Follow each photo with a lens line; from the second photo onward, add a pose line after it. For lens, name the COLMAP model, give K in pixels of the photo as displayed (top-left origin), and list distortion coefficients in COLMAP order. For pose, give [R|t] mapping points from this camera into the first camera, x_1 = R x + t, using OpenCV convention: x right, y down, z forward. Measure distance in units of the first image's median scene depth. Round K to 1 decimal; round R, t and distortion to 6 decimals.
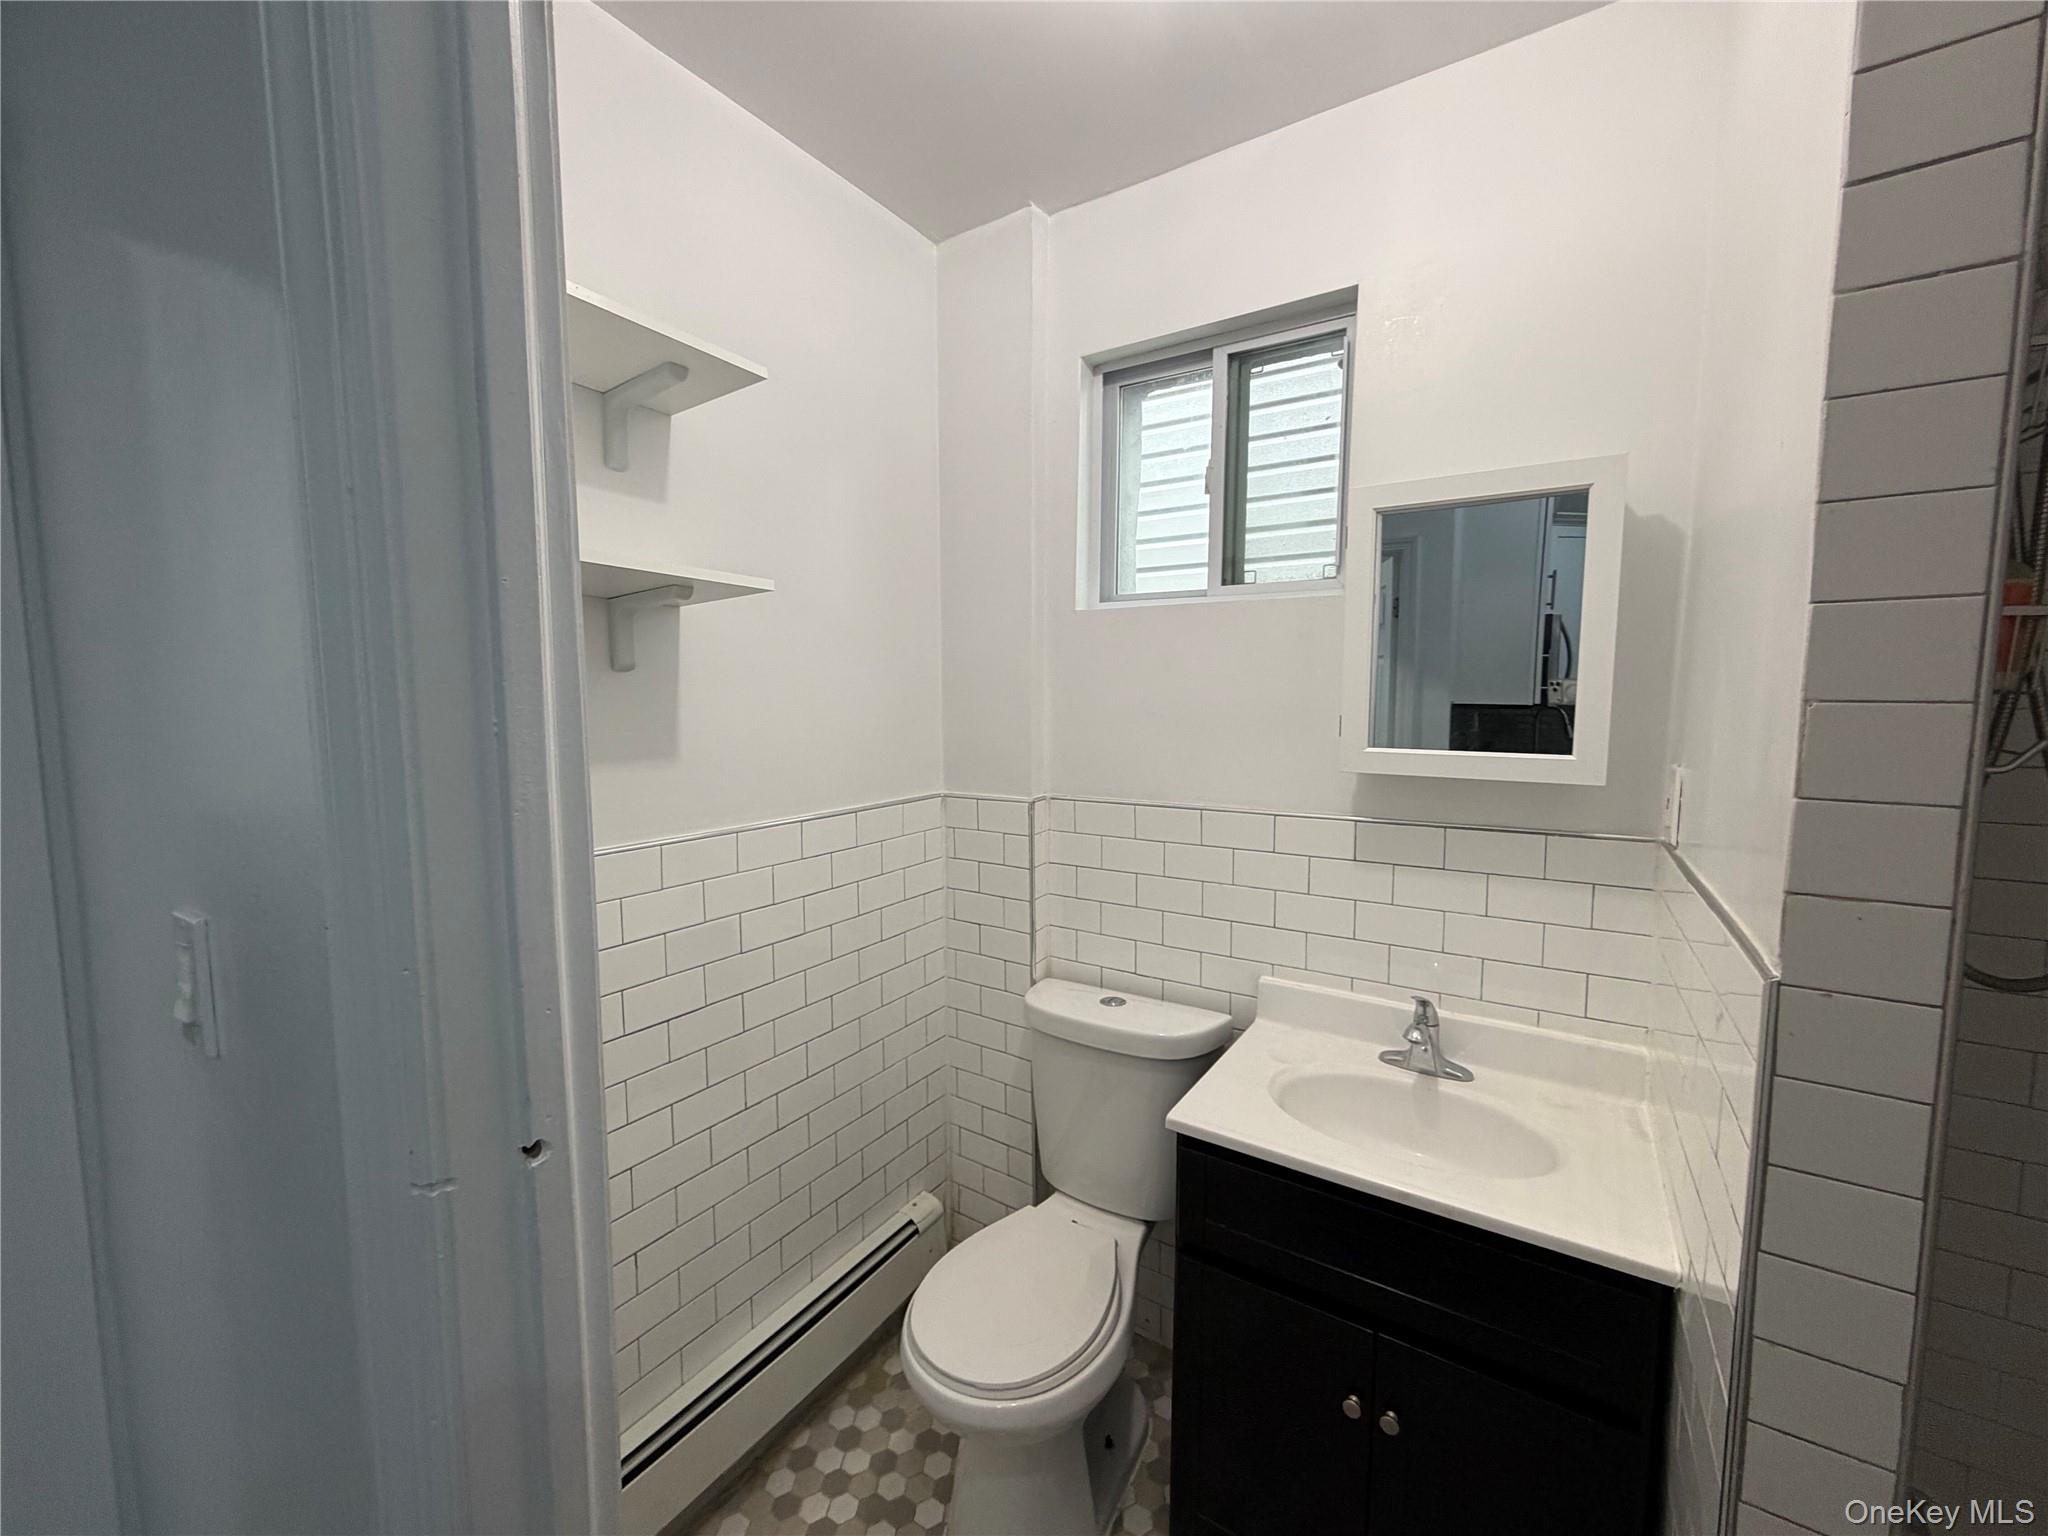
lens RADIAL K [[813.4, 0, 1022.5], [0, 813.4, 766.9], [0, 0, 1]] dist [-0.000456, 0.000238]
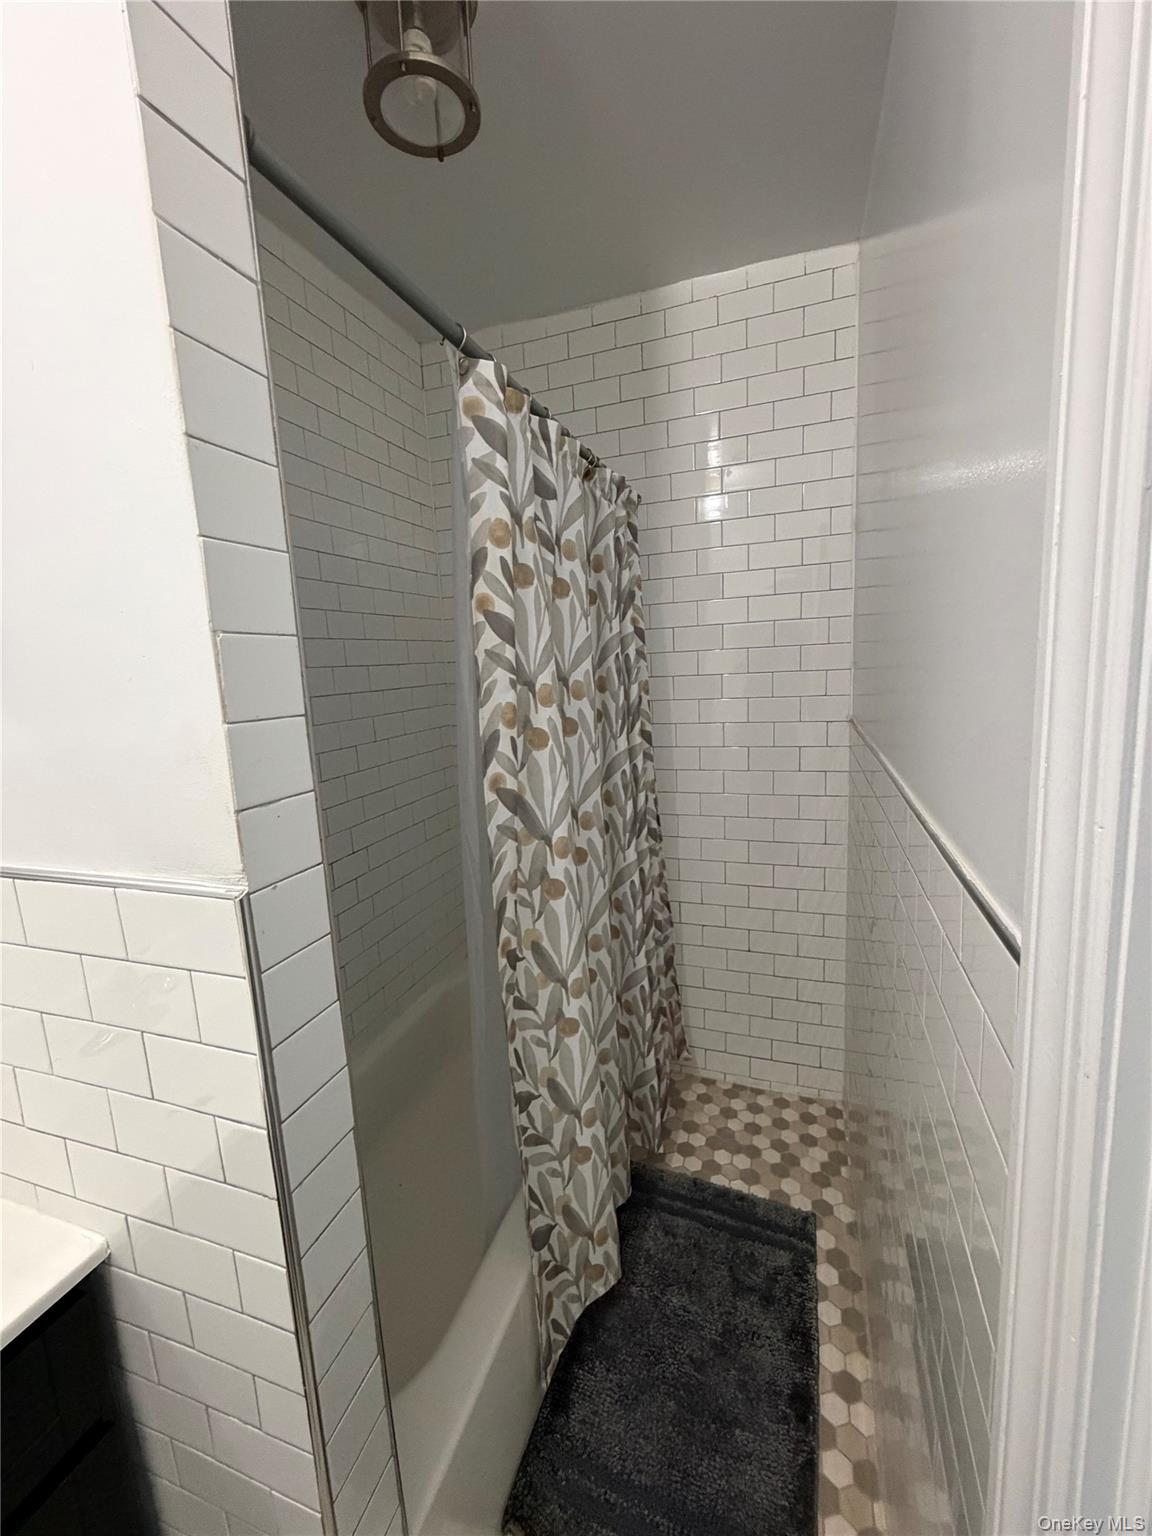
lens RADIAL K [[610.0, 0, 581.0], [0, 610.0, 766.4], [0, 0, 1]] dist [-0.000456, 0.000238]
pose [[-0.234246, -0.144935, 0.961313, 0.056248], [0.138378, 0.973786, 0.180535, 0.013036], [-0.962279, 0.175314, -0.208050, 0.729629]]
